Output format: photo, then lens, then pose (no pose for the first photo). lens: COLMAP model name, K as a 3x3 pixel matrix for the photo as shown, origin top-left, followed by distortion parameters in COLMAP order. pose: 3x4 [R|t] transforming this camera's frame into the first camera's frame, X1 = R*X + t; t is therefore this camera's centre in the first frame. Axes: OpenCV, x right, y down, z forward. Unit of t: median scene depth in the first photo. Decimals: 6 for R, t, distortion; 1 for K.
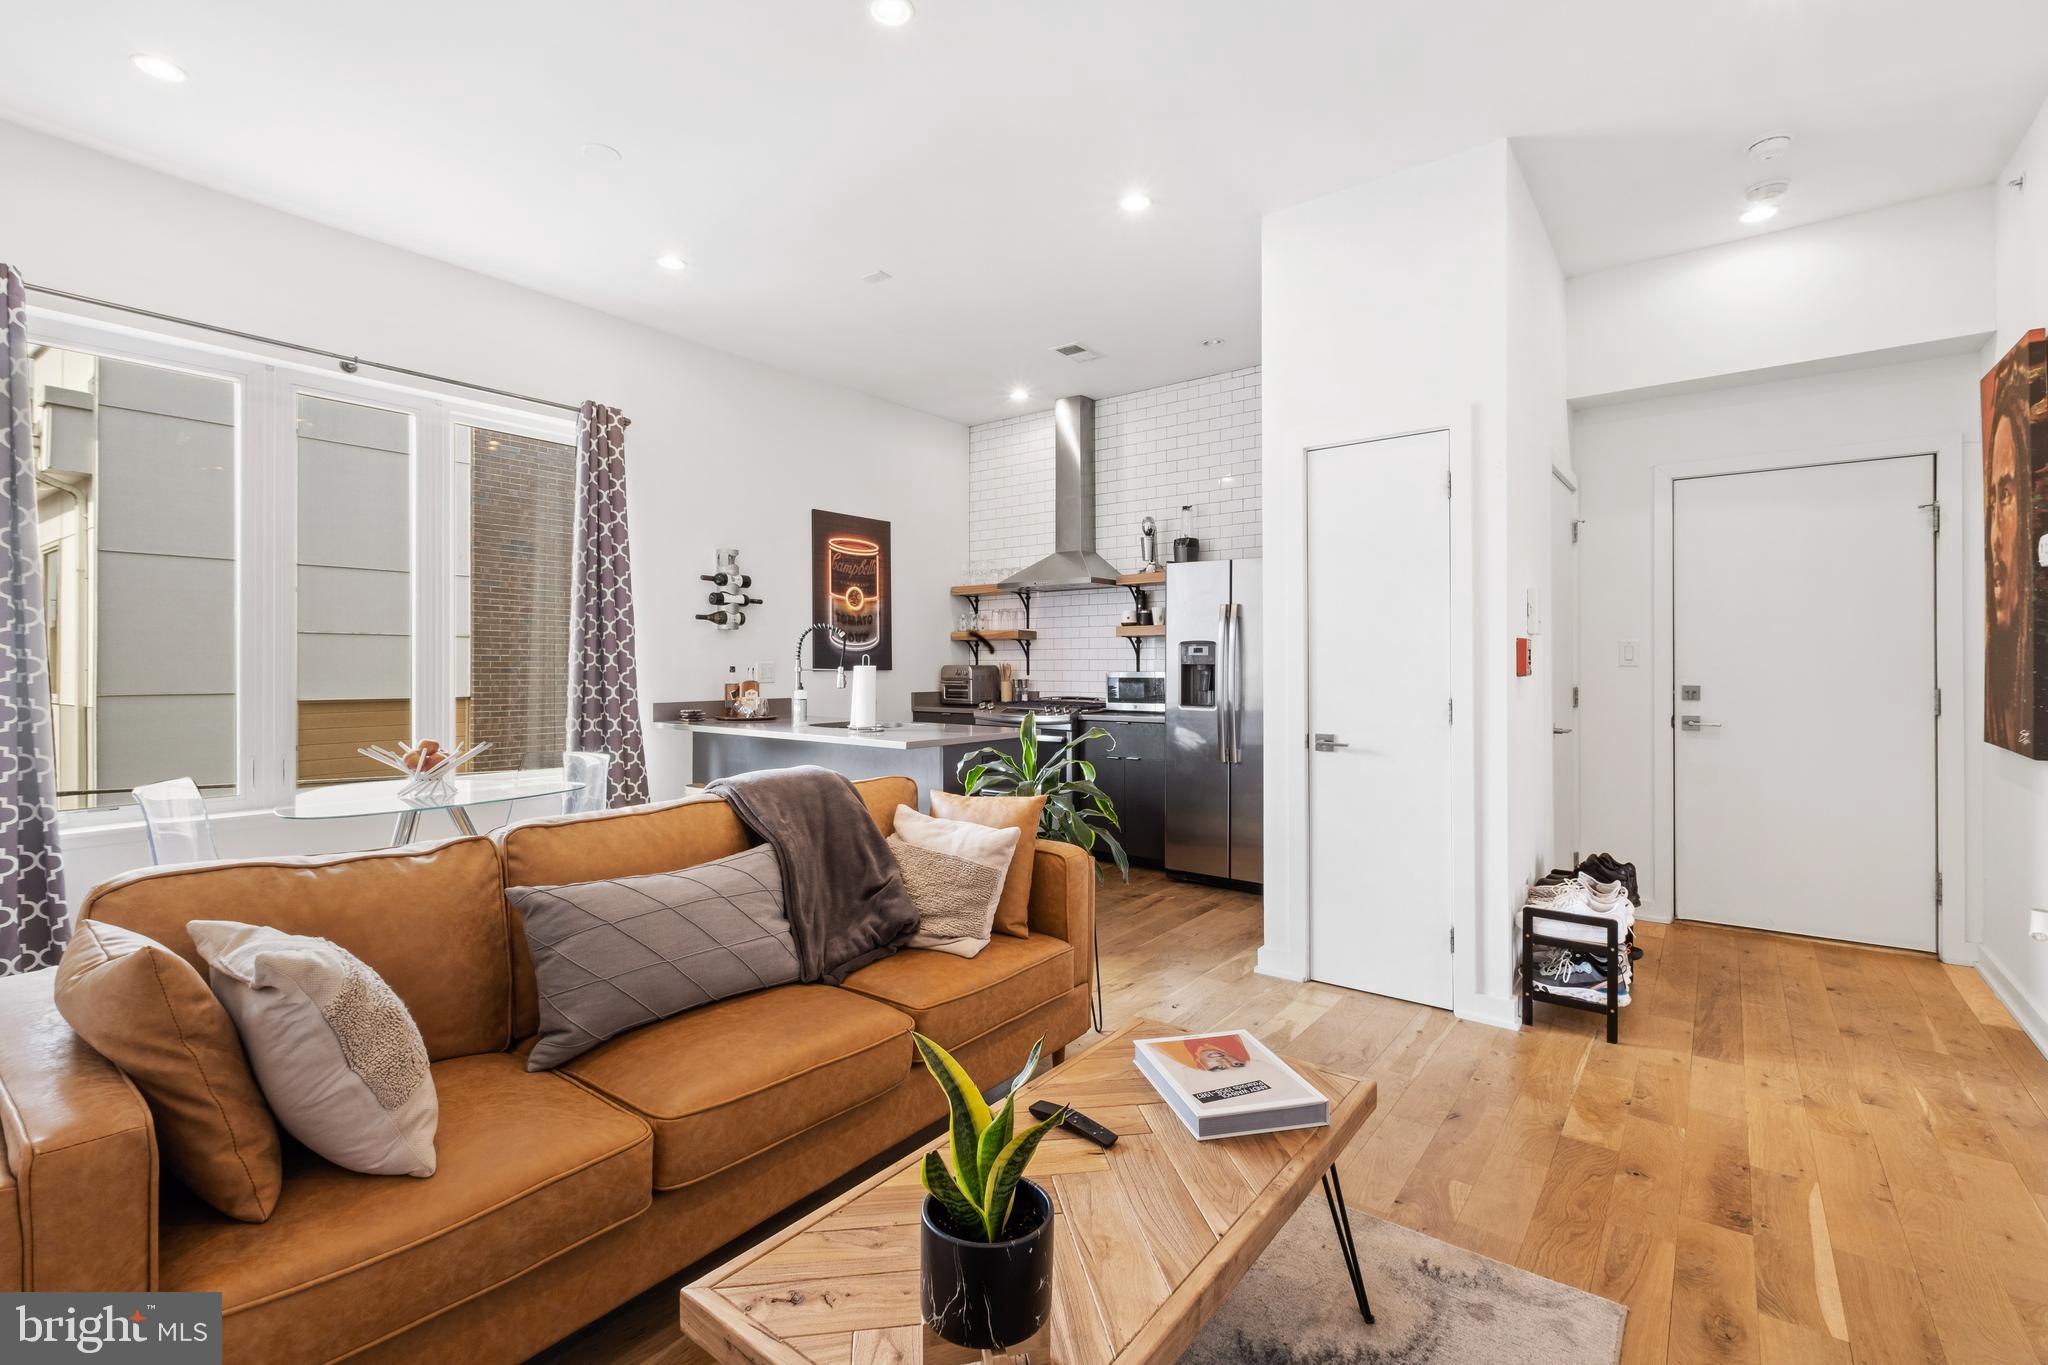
lens RADIAL K [[899.6, 0, 1015.0], [0, 899.6, 664.3], [0, 0, 1]] dist [0.004087, -0.004576]
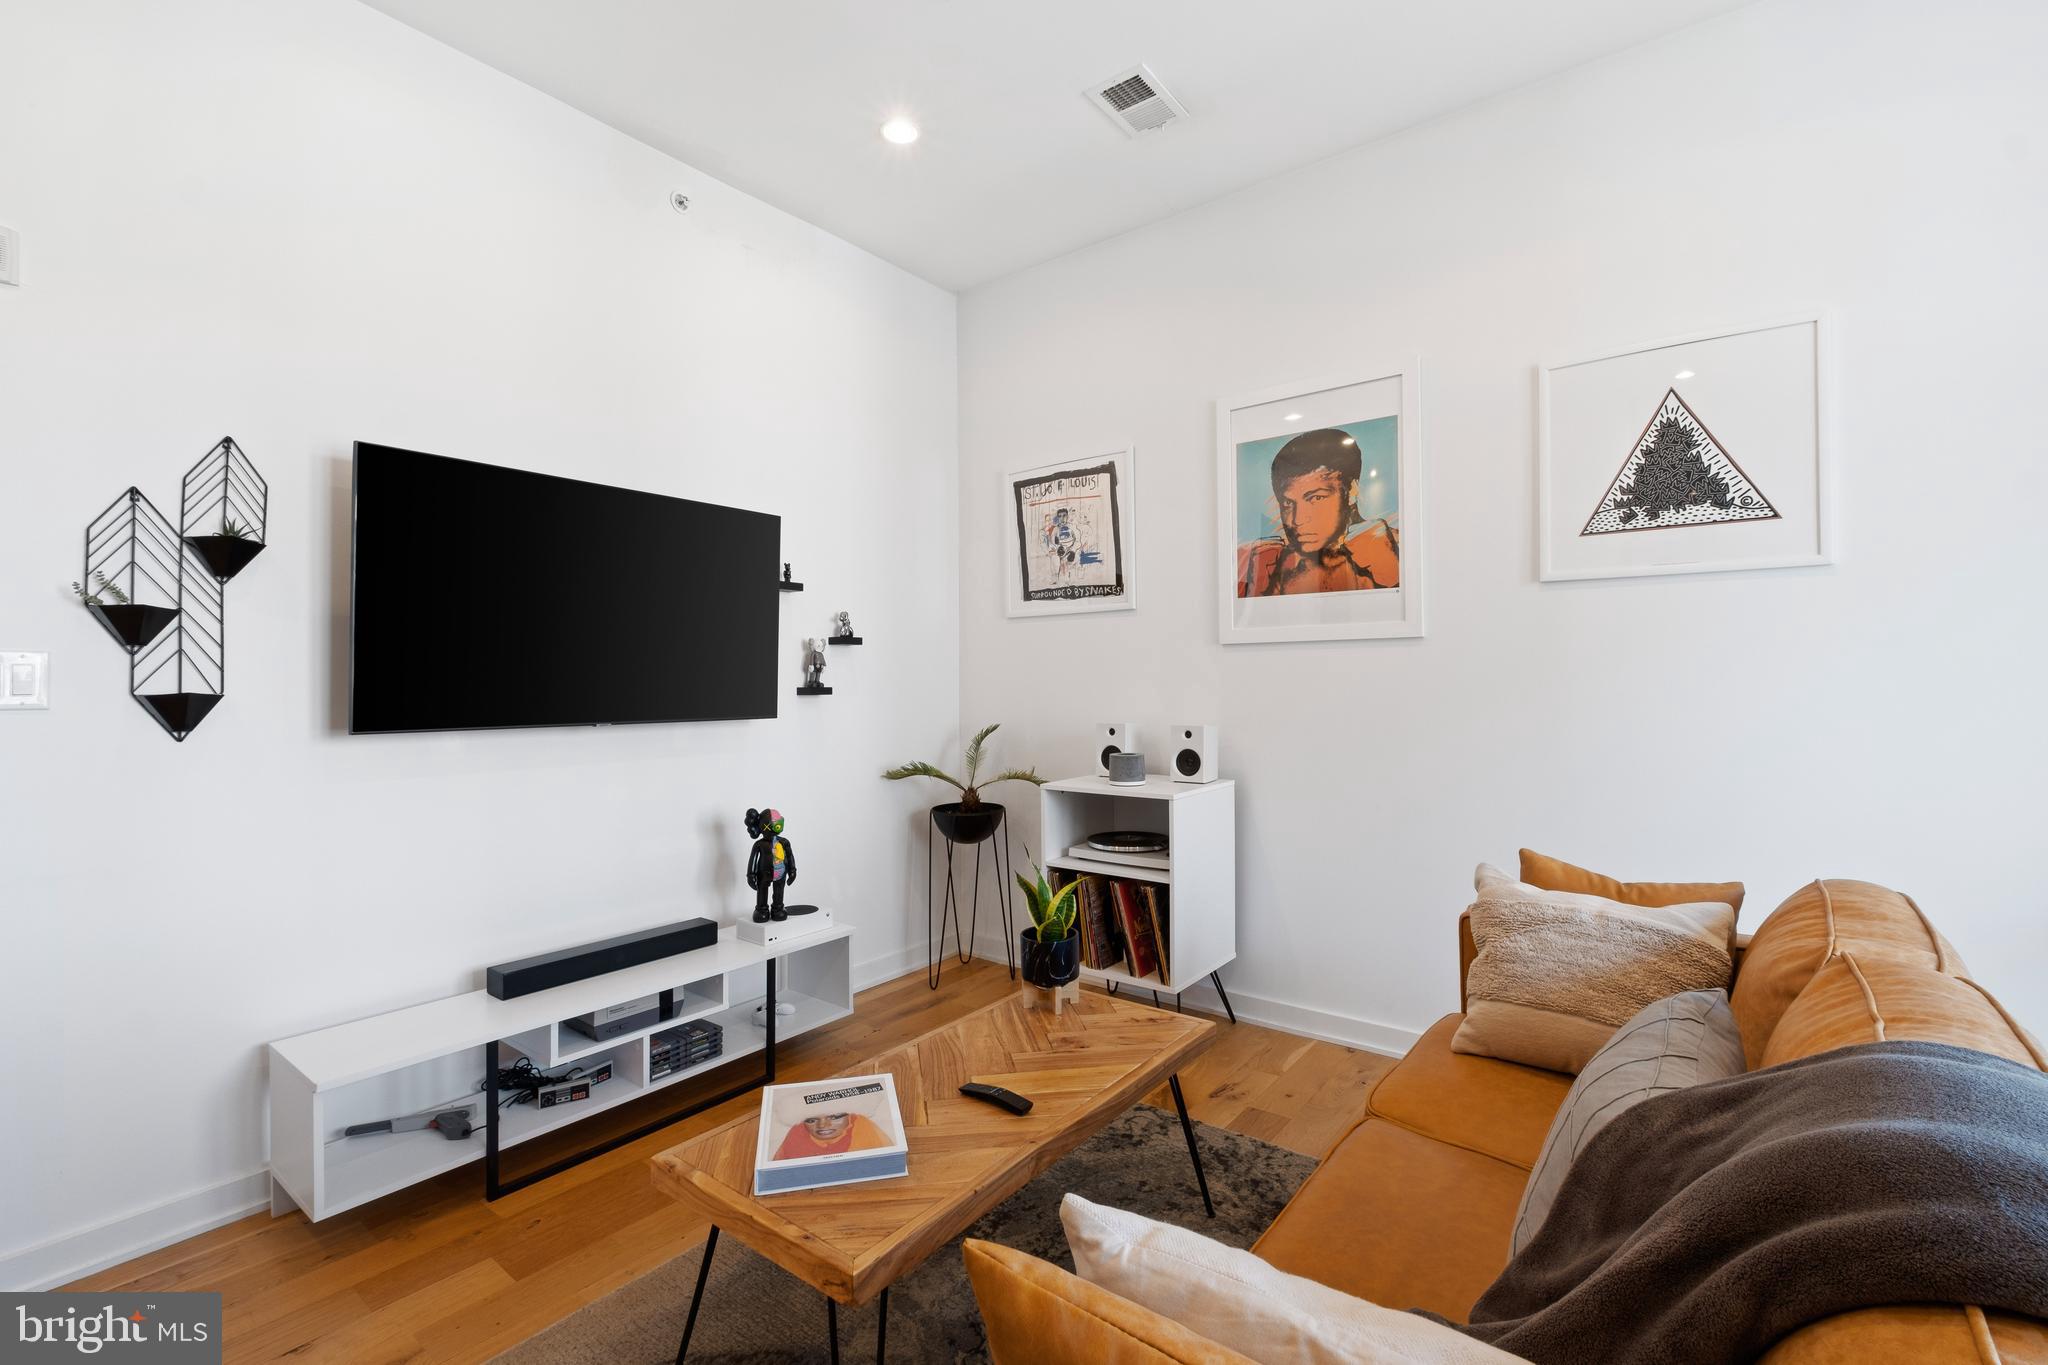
lens RADIAL K [[899.6, 0, 1023.0], [0, 899.6, 677.5], [0, 0, 1]] dist [0.004087, -0.004576]
pose [[-0.999972, 0.006141, -0.004180, 0.008532], [0.006182, 0.999932, -0.009931, -0.002968], [0.004119, -0.009956, -0.999942, 0.613654]]
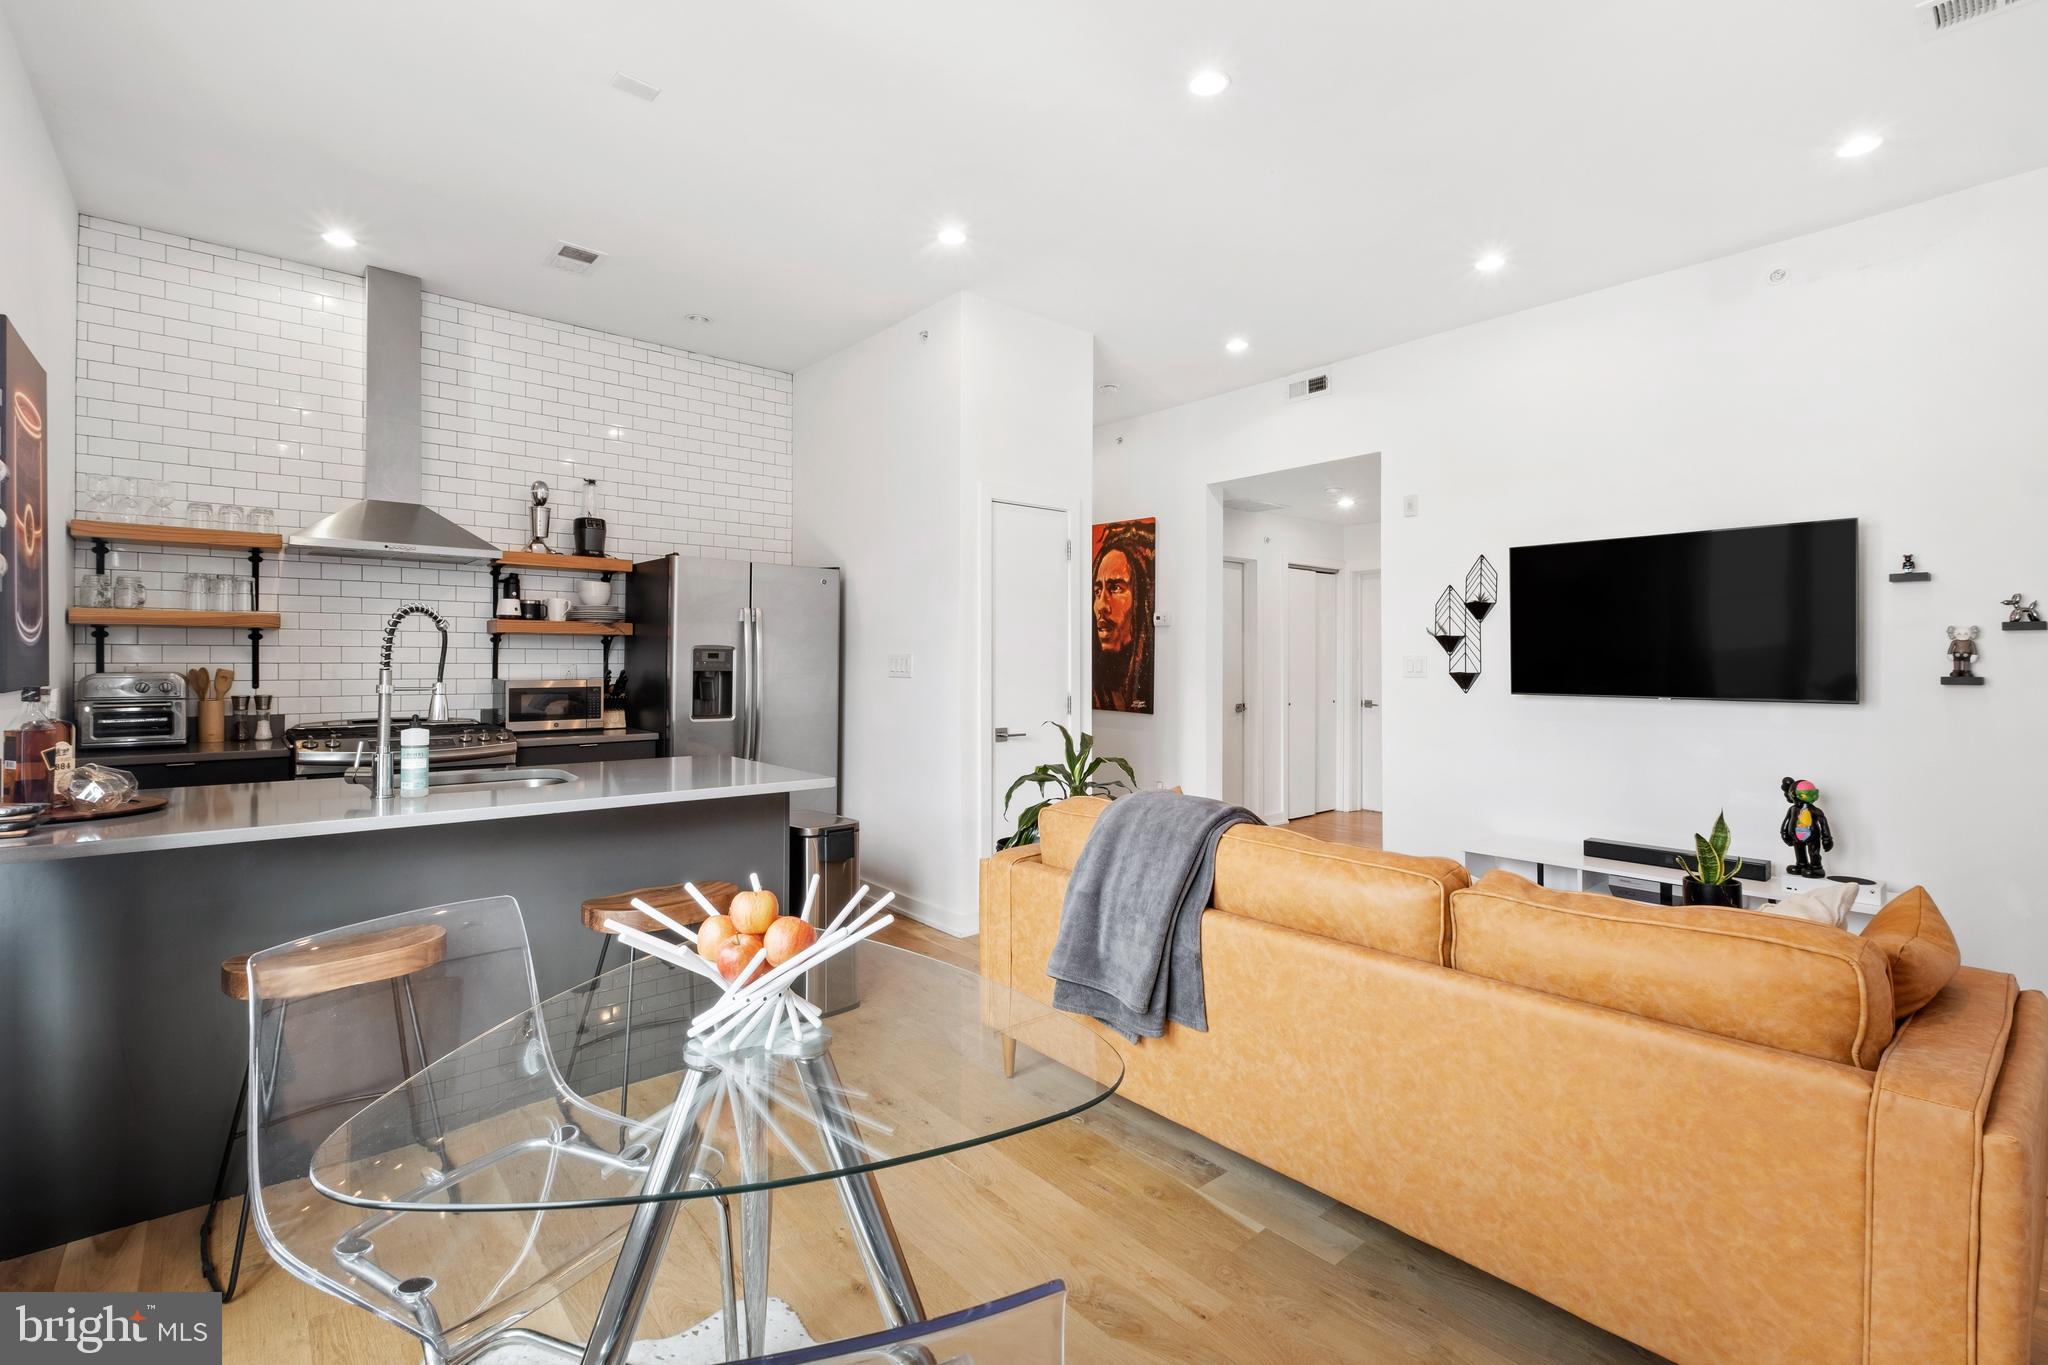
lens RADIAL K [[899.6, 0, 1021.7], [0, 899.6, 659.5], [0, 0, 1]] dist [0.004087, -0.004576]
pose [[0.197644, 0.003739, 0.980267, -0.588524], [-0.004962, 0.999984, -0.002813, -0.010091], [-0.980261, -0.004308, 0.197660, 0.477163]]
